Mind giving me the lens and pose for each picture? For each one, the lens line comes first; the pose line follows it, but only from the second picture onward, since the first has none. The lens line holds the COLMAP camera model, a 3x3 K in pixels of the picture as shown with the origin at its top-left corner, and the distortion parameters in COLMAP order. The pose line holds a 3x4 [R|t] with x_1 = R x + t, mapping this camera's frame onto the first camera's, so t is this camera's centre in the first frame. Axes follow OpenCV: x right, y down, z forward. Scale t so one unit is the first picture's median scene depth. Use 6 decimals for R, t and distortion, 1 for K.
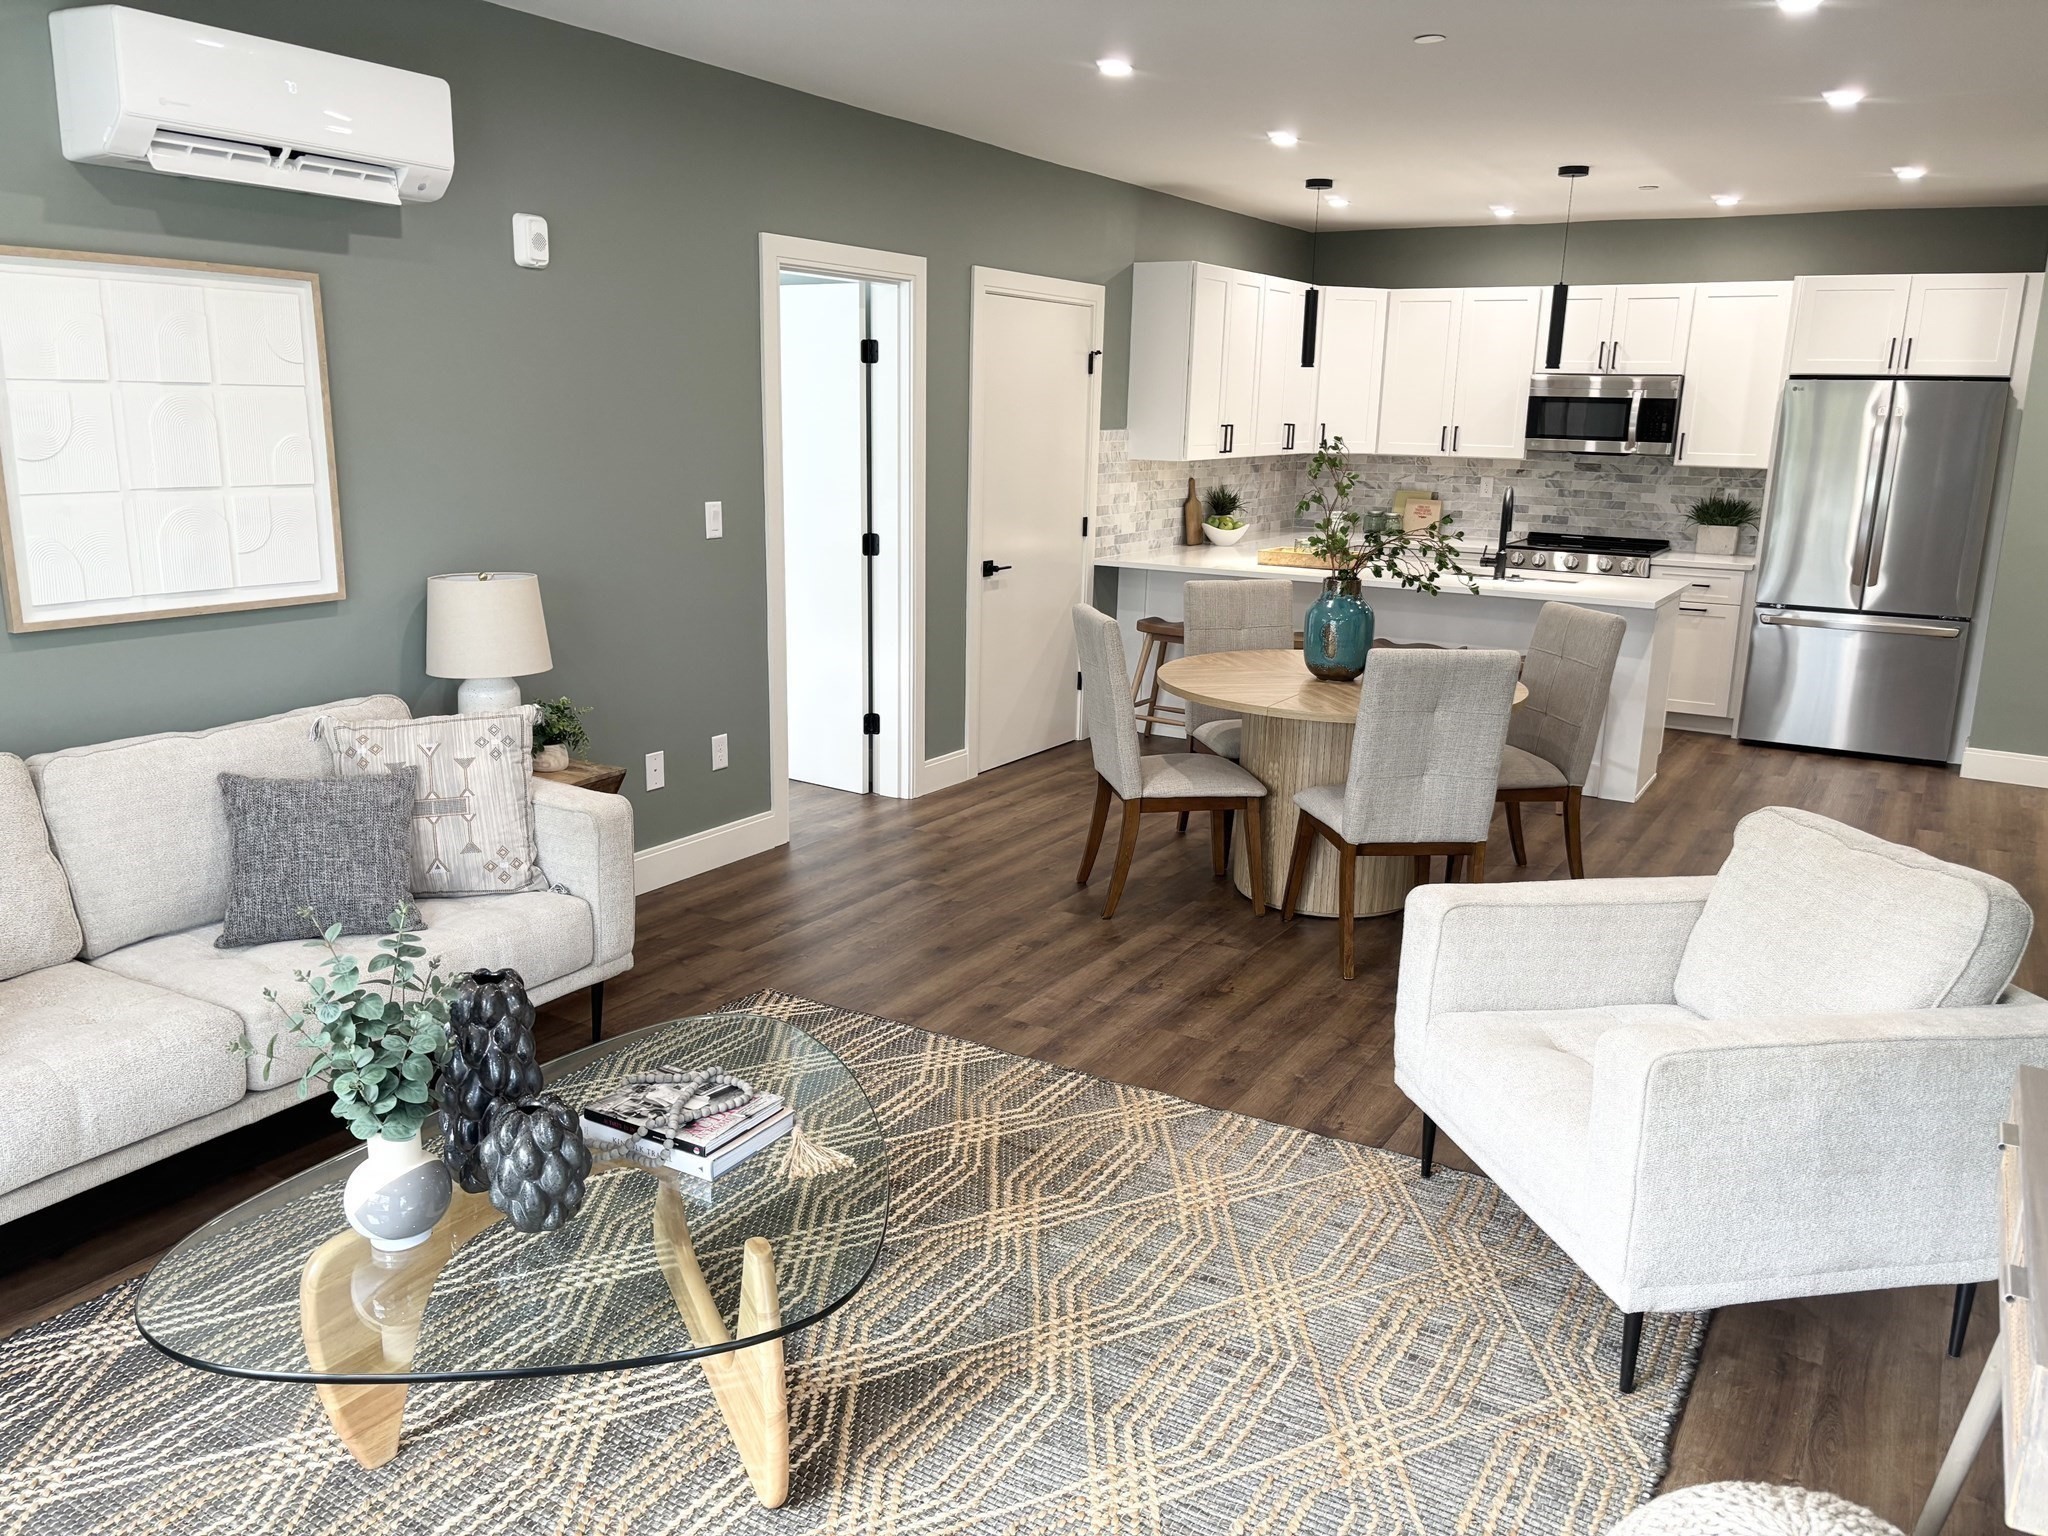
lens RADIAL K [[1549.7, 0, 1027.4], [0, 1549.7, 773.0], [0, 0, 1]] dist [0.063012, -0.070619]
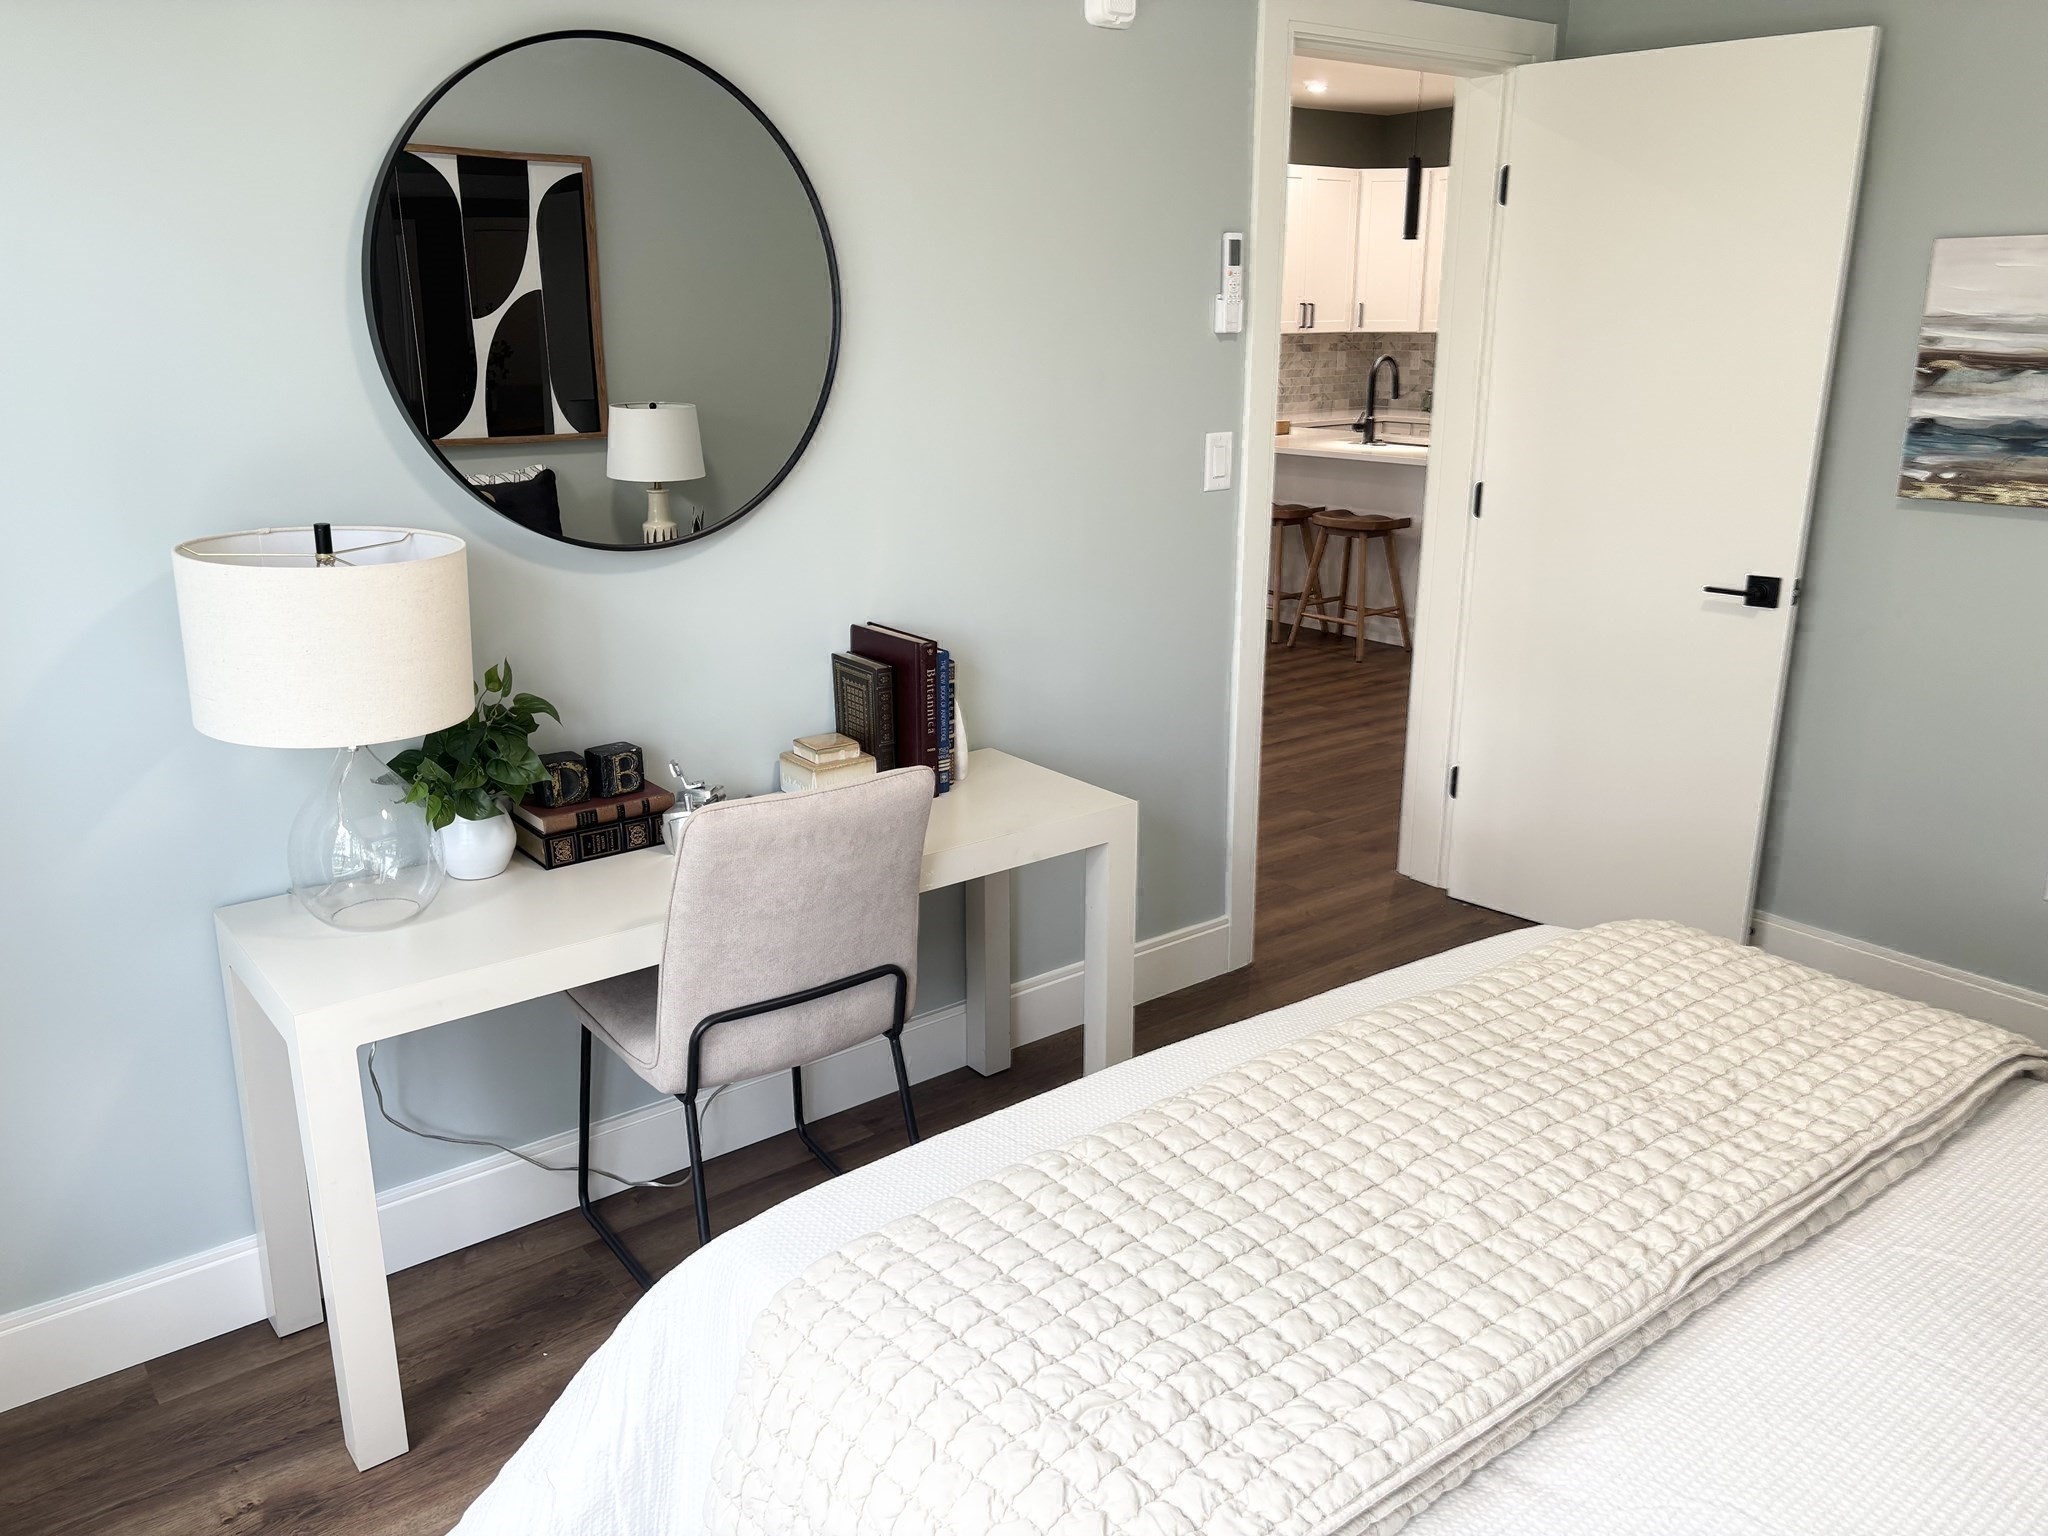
lens RADIAL K [[1549.7, 0, 1018.2], [0, 1549.7, 759.4], [0, 0, 1]] dist [0.063012, -0.070619]
pose [[0.931007, 0.081789, -0.355719, 0.406926], [-0.066660, 0.996280, 0.054605, 0.040073], [0.358862, -0.027125, 0.932997, -0.063113]]
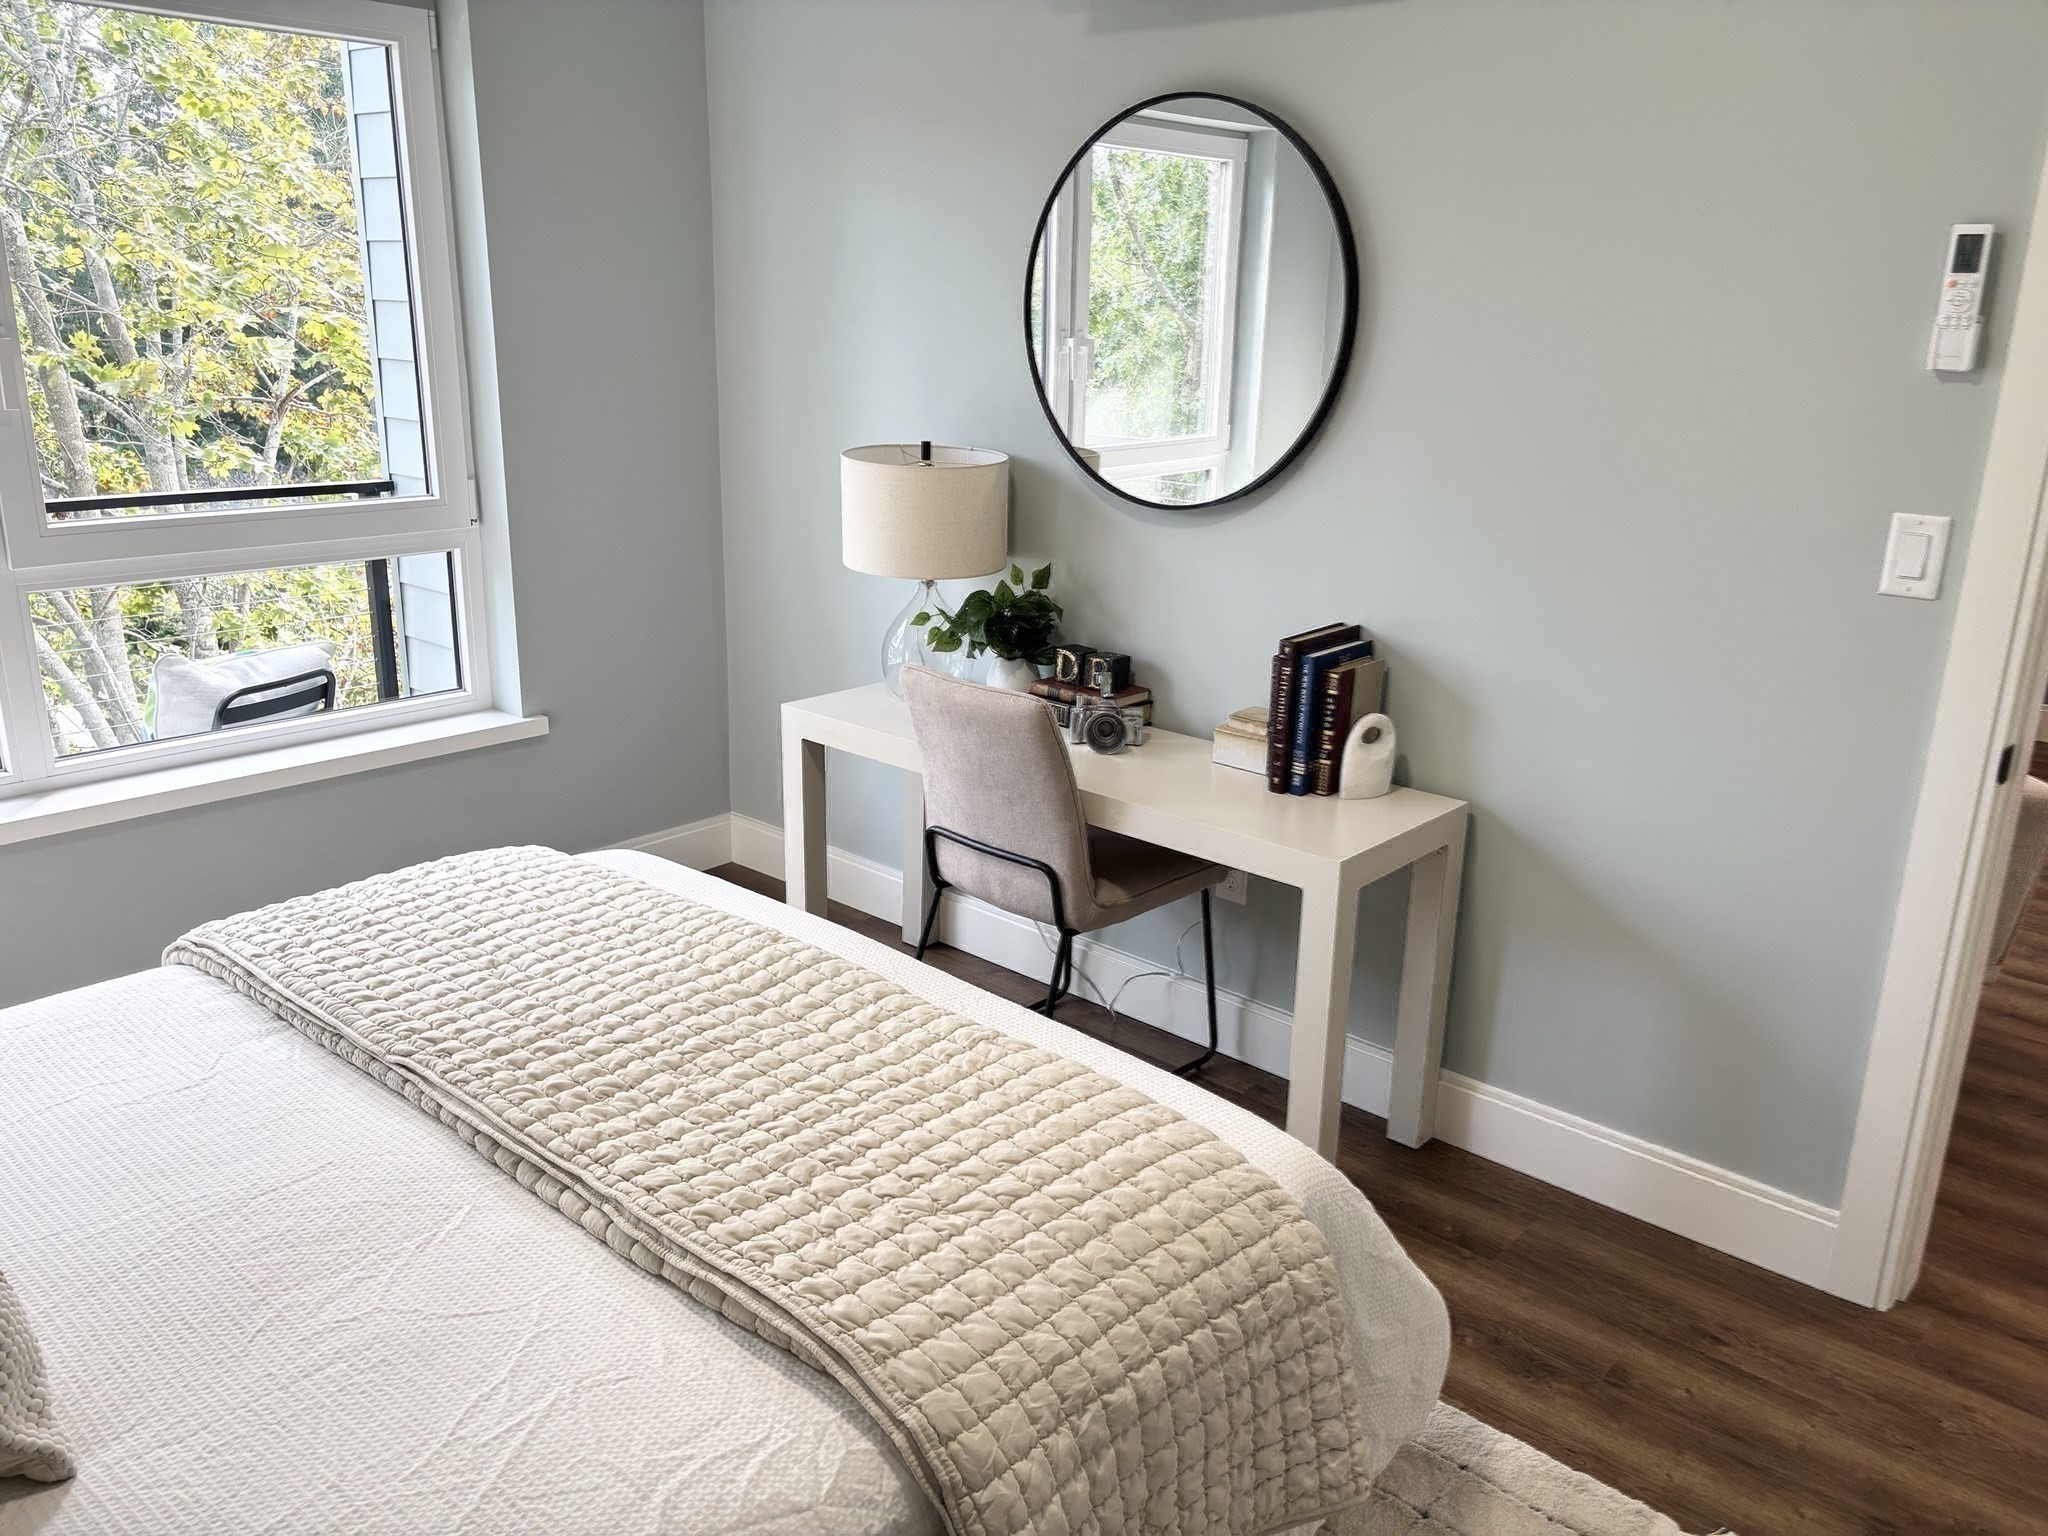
lens RADIAL K [[1549.7, 0, 1032.2], [0, 1549.7, 753.7], [0, 0, 1]] dist [0.063012, -0.070619]
pose [[-0.192140, 0.246382, -0.949936, 0.603574], [-0.246394, 0.924854, 0.289714, -0.026628], [0.949933, 0.289724, -0.116994, 0.222024]]
